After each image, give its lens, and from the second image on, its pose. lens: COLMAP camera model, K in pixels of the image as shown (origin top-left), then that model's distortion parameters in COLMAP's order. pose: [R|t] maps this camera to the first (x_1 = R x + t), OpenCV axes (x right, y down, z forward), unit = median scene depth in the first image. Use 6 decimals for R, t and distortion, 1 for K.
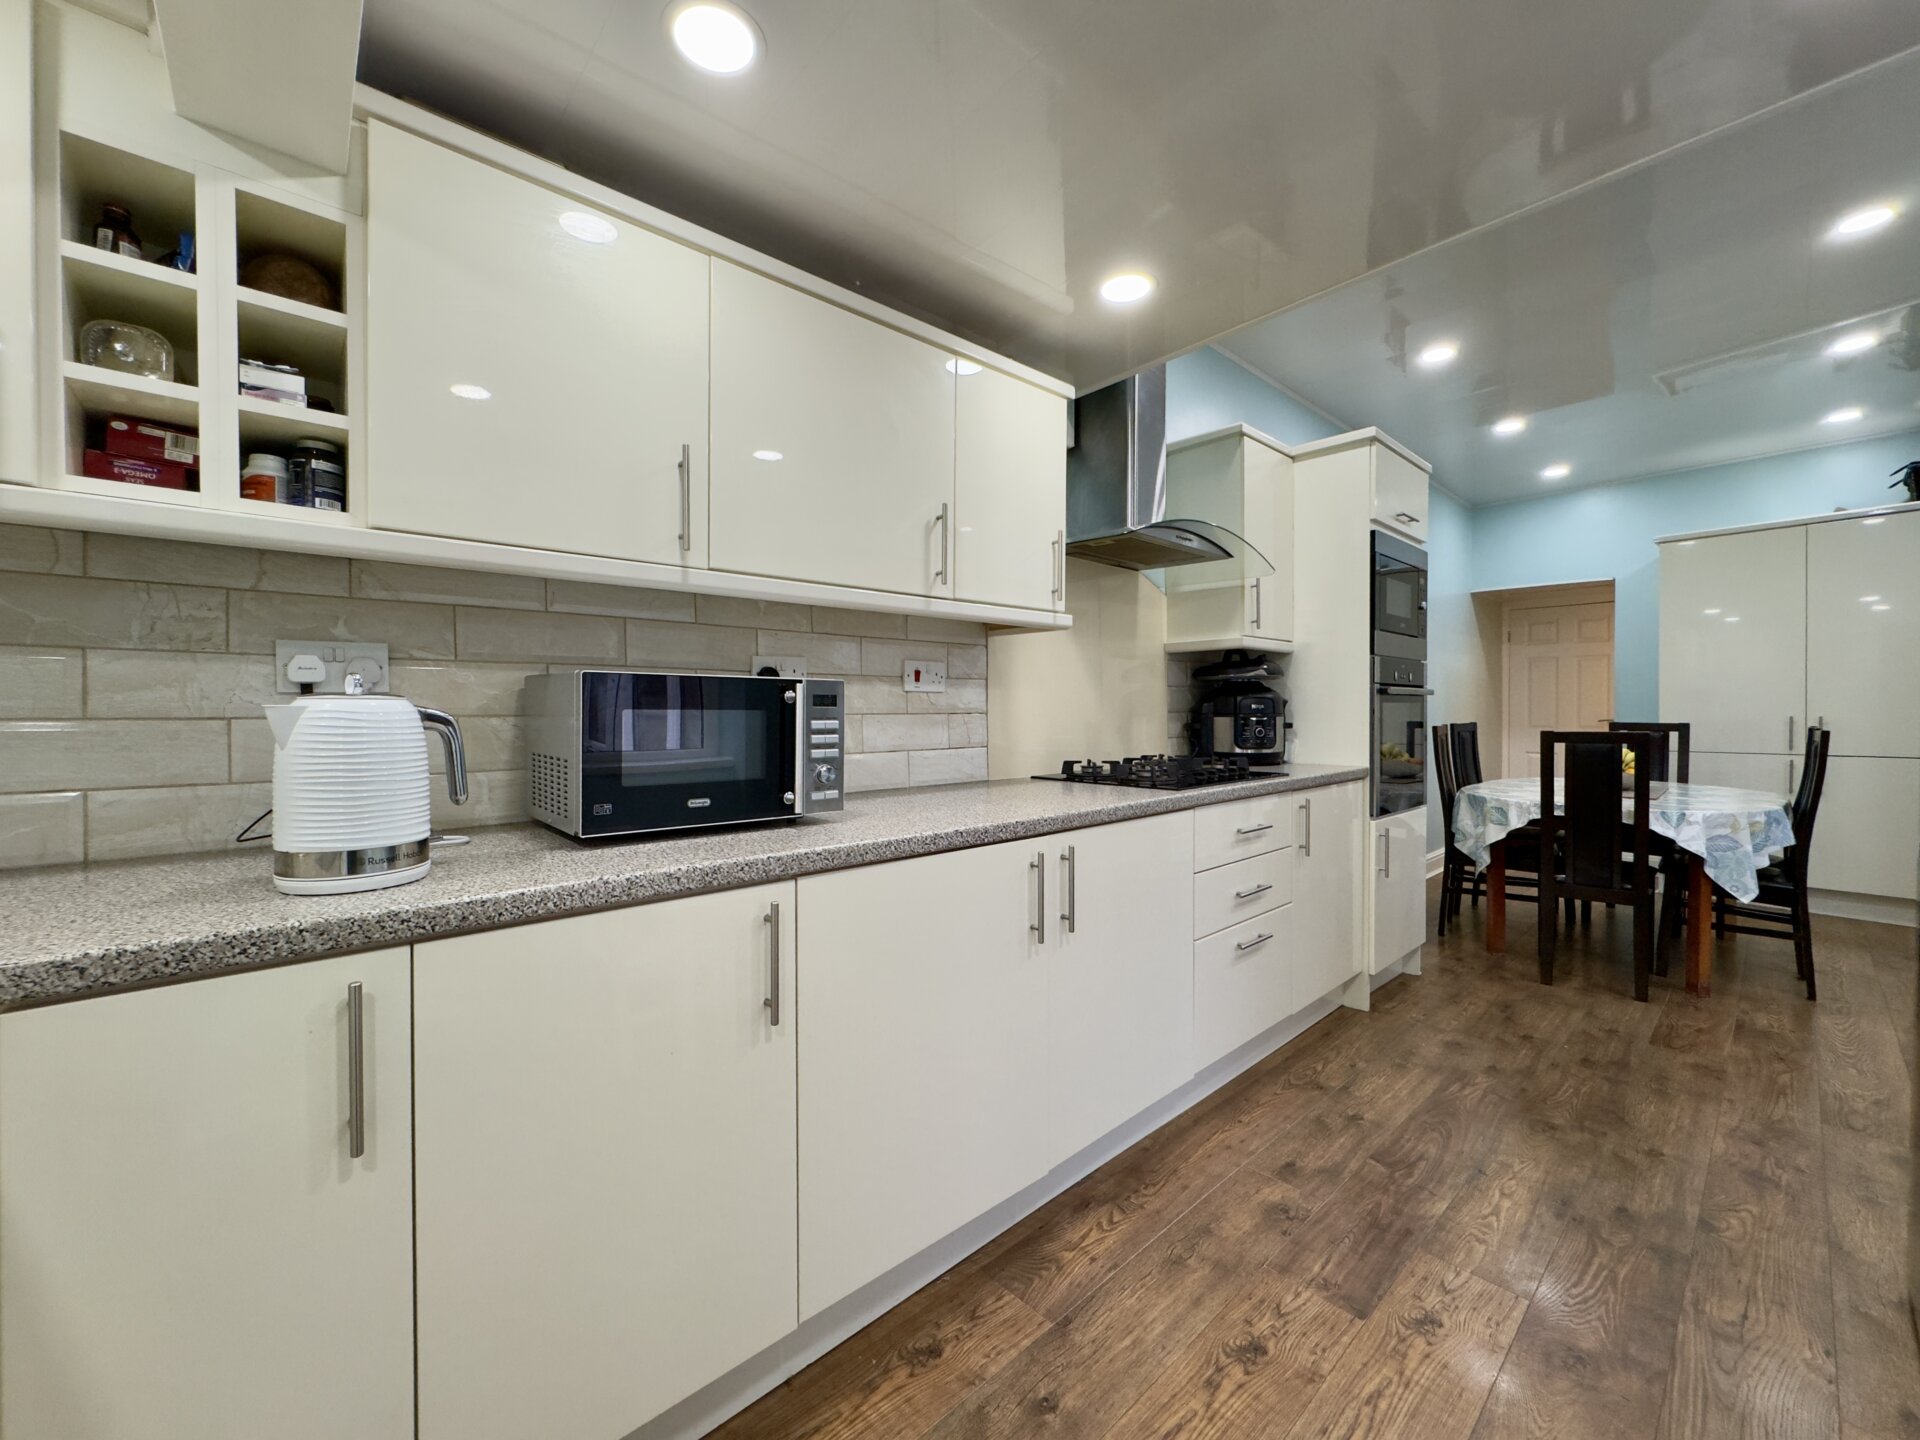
lens RADIAL K [[765.7, 0, 958.7], [0, 765.7, 718.0], [0, 0, 1]] dist [-0.003010, 0.000227]
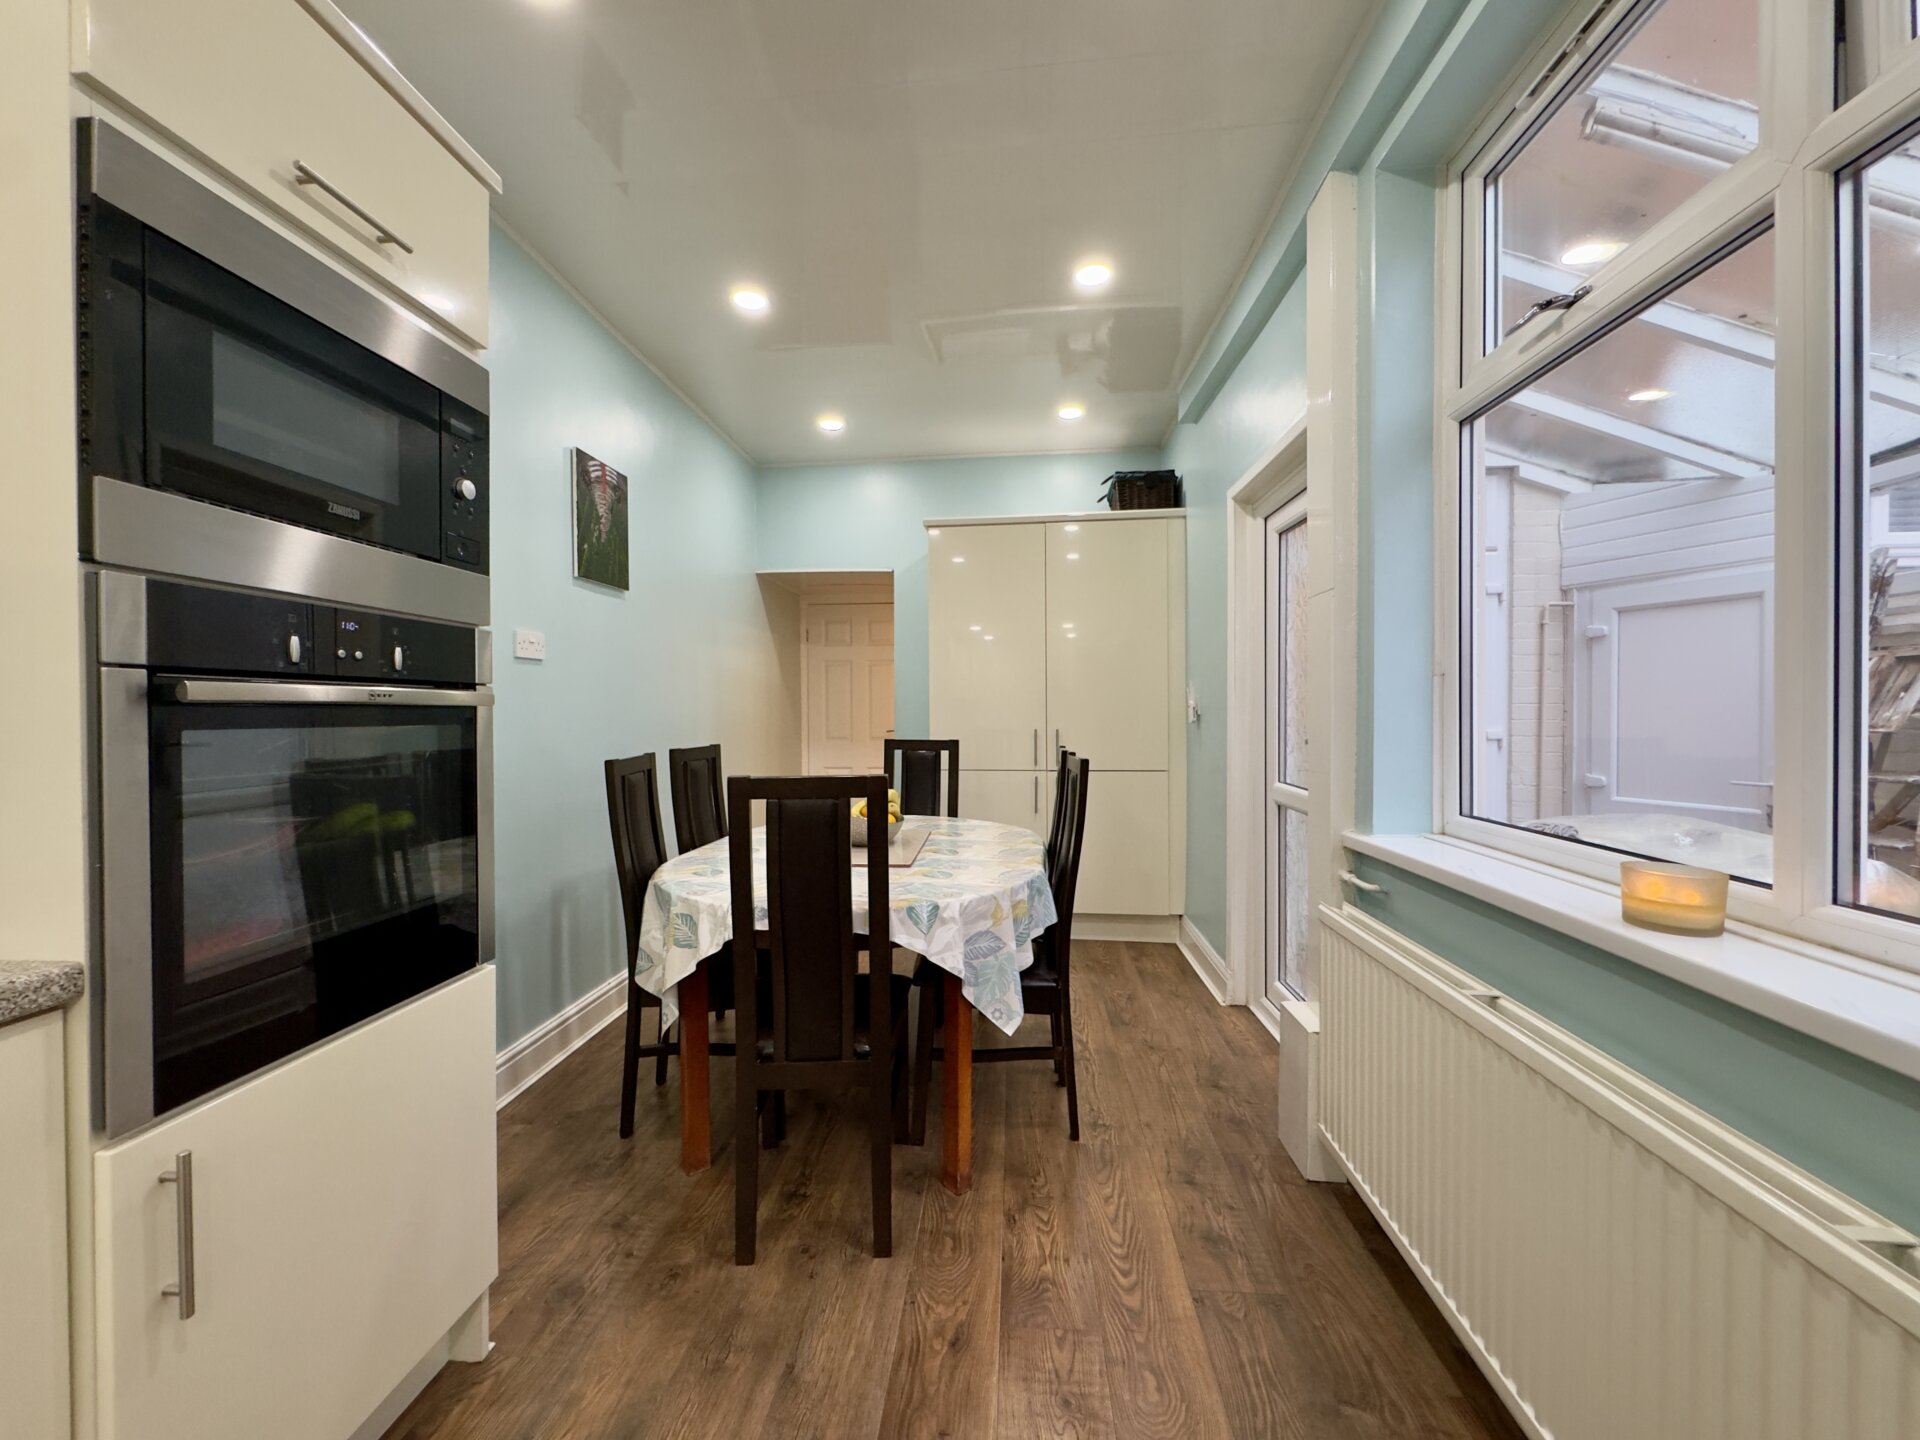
lens RADIAL K [[765.7, 0, 961.1], [0, 765.7, 721.1], [0, 0, 1]] dist [-0.003010, 0.000227]
pose [[0.727831, -0.008279, 0.685706, 0.596987], [0.009308, 0.999954, 0.002194, -0.022824], [-0.685693, 0.004786, 0.727875, 0.592804]]
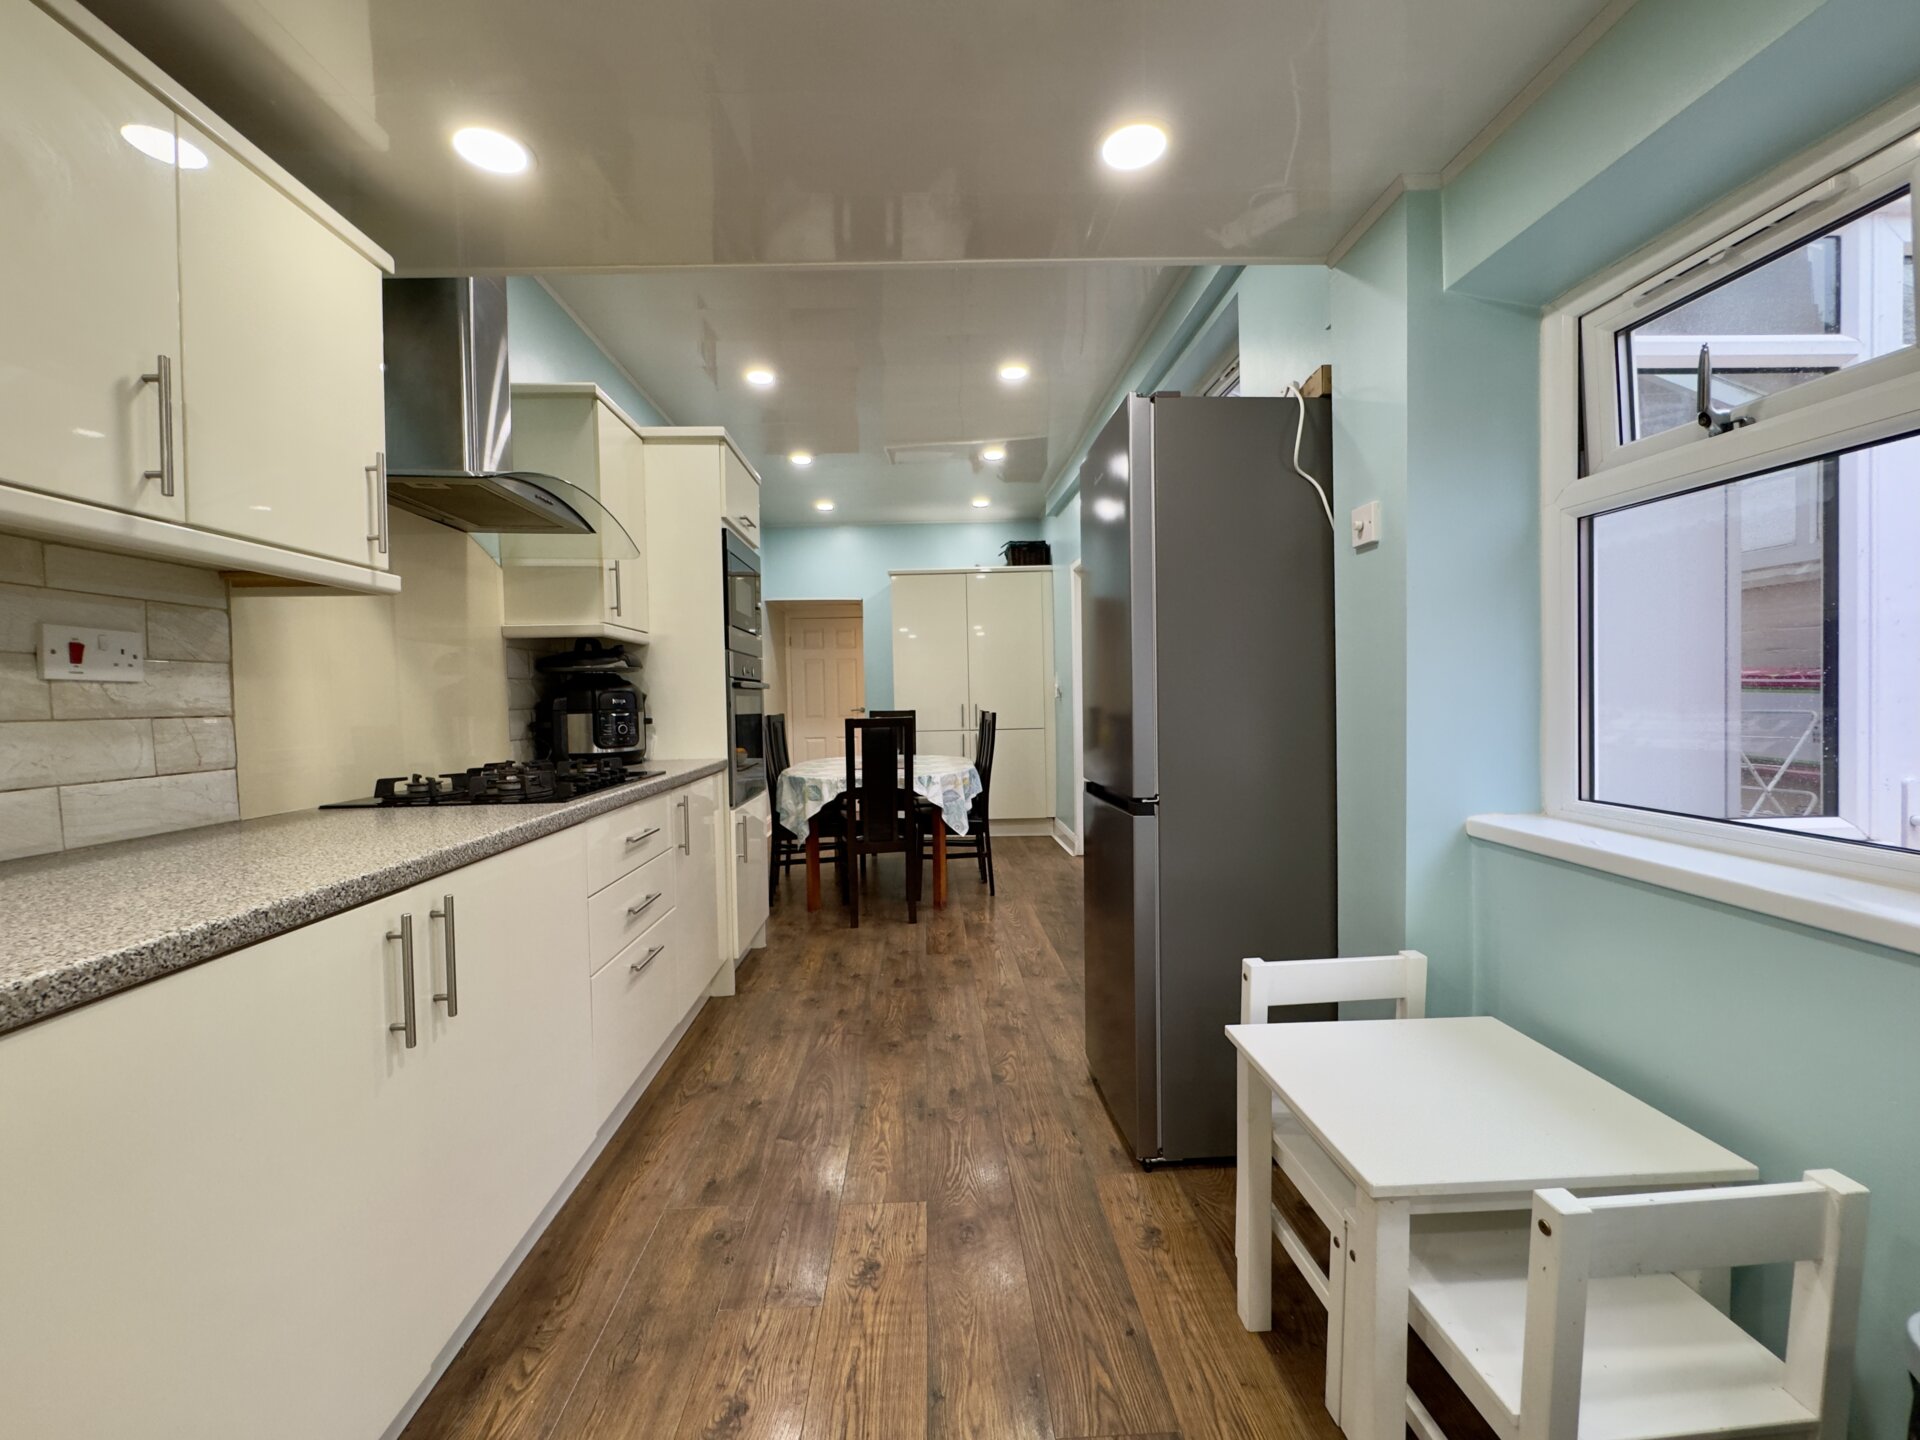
lens RADIAL K [[765.7, 0, 955.1], [0, 765.7, 718.9], [0, 0, 1]] dist [-0.003010, 0.000227]
pose [[0.644453, -0.030617, 0.764031, -0.052069], [0.027688, 0.999477, 0.016698, 0.001959], [-0.764143, 0.010393, 0.644964, 0.105120]]
